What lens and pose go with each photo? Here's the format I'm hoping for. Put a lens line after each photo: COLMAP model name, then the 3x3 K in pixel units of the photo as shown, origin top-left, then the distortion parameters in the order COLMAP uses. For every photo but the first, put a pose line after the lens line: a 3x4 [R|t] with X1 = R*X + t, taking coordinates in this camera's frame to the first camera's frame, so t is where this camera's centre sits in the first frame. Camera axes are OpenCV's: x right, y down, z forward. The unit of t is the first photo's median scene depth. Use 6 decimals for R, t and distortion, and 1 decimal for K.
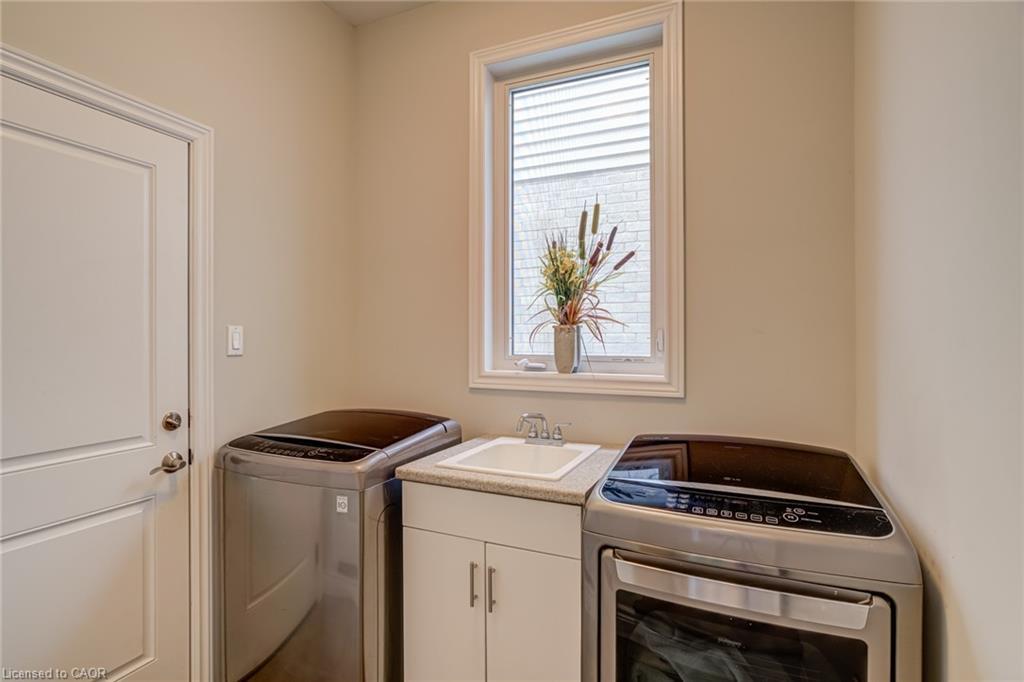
lens RADIAL K [[509.2, 0, 510.1], [0, 509.2, 341.0], [0, 0, 1]] dist [0.001128, 0.005282]
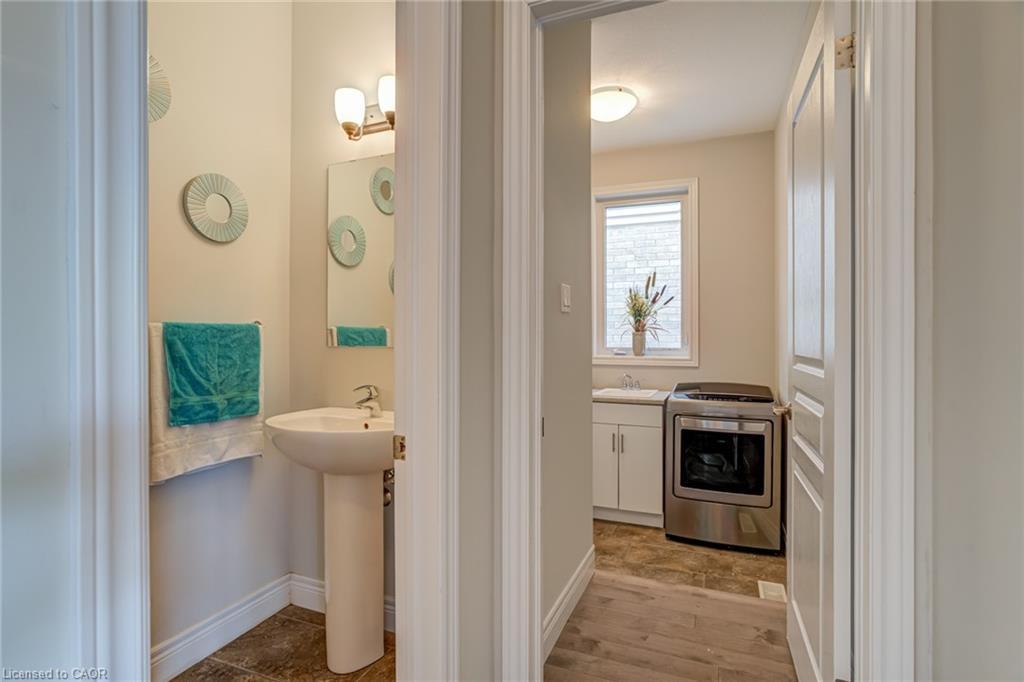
lens RADIAL K [[509.2, 0, 511.4], [0, 509.2, 343.4], [0, 0, 1]] dist [0.001128, 0.005282]
pose [[0.999637, -0.003397, 0.026714, -0.453304], [0.003337, 0.999992, 0.002273, 0.007487], [-0.026722, -0.002183, 0.999641, -1.008467]]
